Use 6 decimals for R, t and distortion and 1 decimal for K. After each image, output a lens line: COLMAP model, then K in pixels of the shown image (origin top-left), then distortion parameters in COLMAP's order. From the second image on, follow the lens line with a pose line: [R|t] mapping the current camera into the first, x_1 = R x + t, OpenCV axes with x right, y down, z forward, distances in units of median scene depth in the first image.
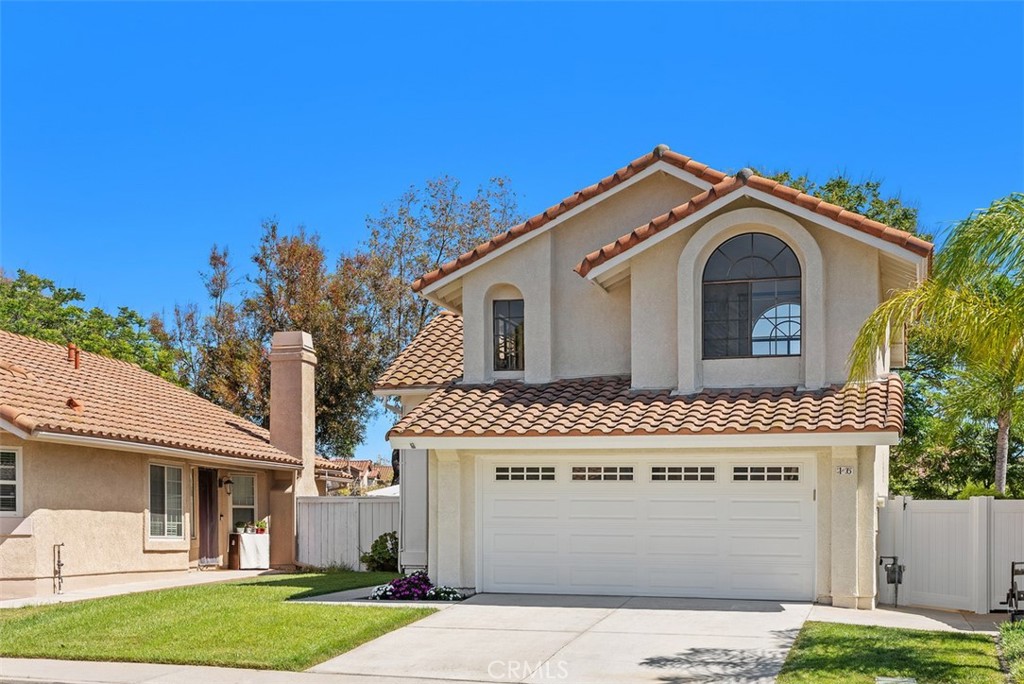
lens RADIAL K [[1323.1, 0, 511.9], [0, 1323.1, 333.8], [0, 0, 1]] dist [-0.043074, 0.000000]
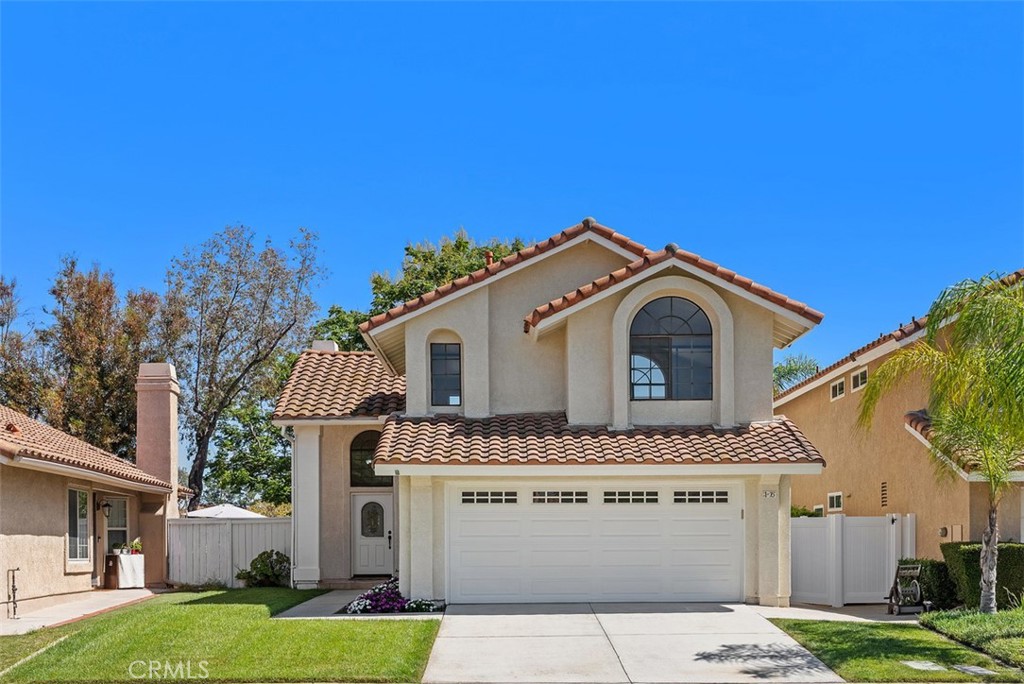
lens RADIAL K [[1135.3, 0, 511.9], [0, 1135.3, 348.5], [0, 0, 1]] dist [-0.036776, 0.000000]
pose [[0.945926, 0.038925, 0.322039, -0.279832], [-0.031572, 0.999109, -0.028024, 0.004517], [-0.322842, 0.016341, 0.946312, 0.066640]]
